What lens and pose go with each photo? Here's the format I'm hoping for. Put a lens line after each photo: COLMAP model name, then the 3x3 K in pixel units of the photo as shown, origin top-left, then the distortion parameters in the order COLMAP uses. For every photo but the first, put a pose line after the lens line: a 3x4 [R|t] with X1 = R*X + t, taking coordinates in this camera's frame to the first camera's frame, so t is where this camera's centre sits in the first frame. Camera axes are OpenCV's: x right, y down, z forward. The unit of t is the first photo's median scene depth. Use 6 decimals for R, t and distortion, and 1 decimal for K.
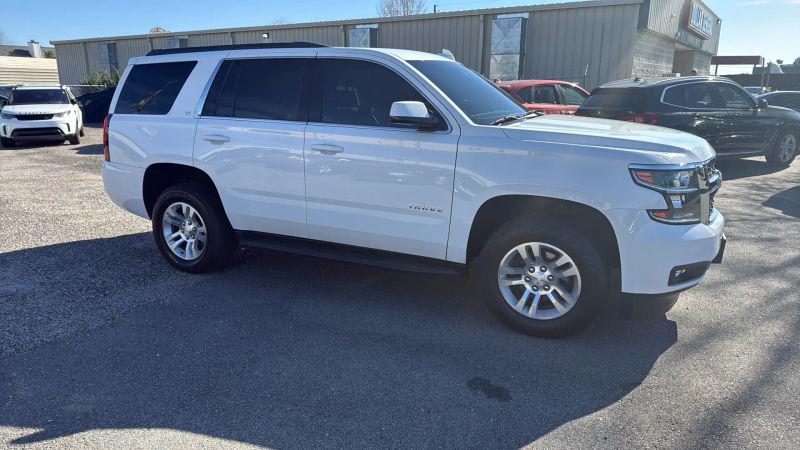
lens RADIAL K [[541.9, 0, 399.9], [0, 541.9, 217.3], [0, 0, 1]] dist [0.051173, -0.049855]
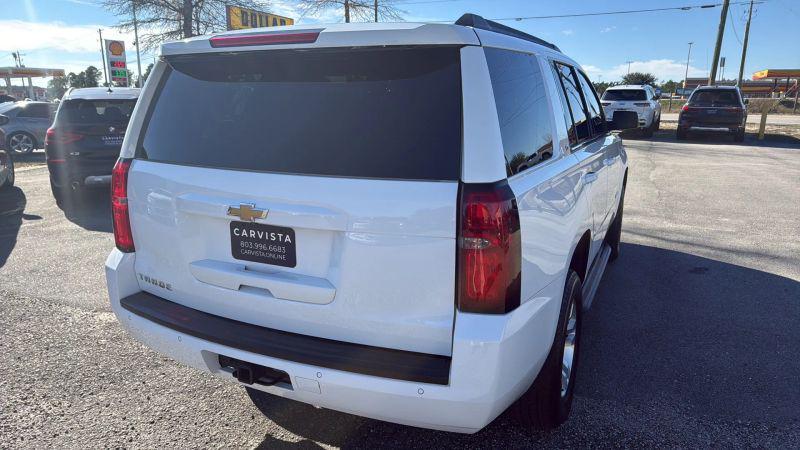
lens RADIAL K [[541.9, 0, 396.2], [0, 541.9, 229.0], [0, 0, 1]] dist [0.051173, -0.049855]
pose [[0.006114, -0.236110, 0.971707, -0.966101], [0.233065, 0.945301, 0.228227, -0.280789], [-0.972442, 0.225075, 0.060808, 1.149889]]
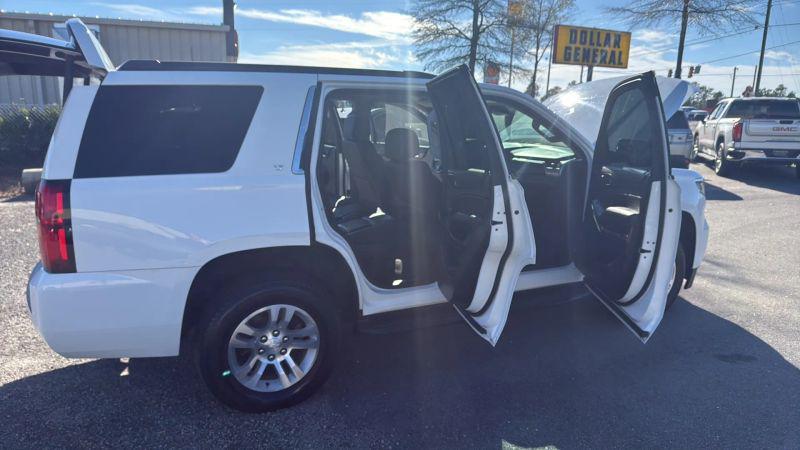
lens RADIAL K [[541.9, 0, 401.6], [0, 541.9, 235.2], [0, 0, 1]] dist [0.051173, -0.049855]
pose [[0.613031, -0.170033, 0.771545, -0.803910], [0.175985, 0.981419, 0.076456, -0.133925], [-0.770210, 0.088910, 0.631563, 0.482248]]
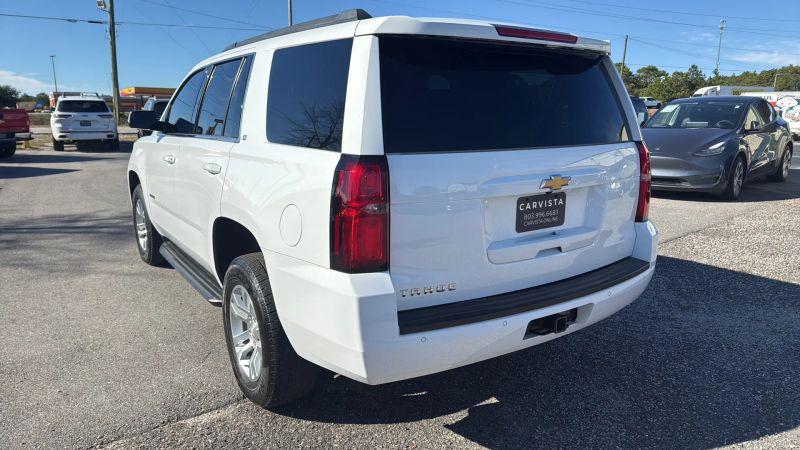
lens RADIAL K [[541.9, 0, 403.3], [0, 541.9, 226.9], [0, 0, 1]] dist [0.051173, -0.049855]
pose [[-0.867489, -0.102875, 0.486703, -0.665207], [0.115763, 0.909775, 0.398633, -0.403067], [-0.483800, 0.402152, -0.777310, 1.771668]]
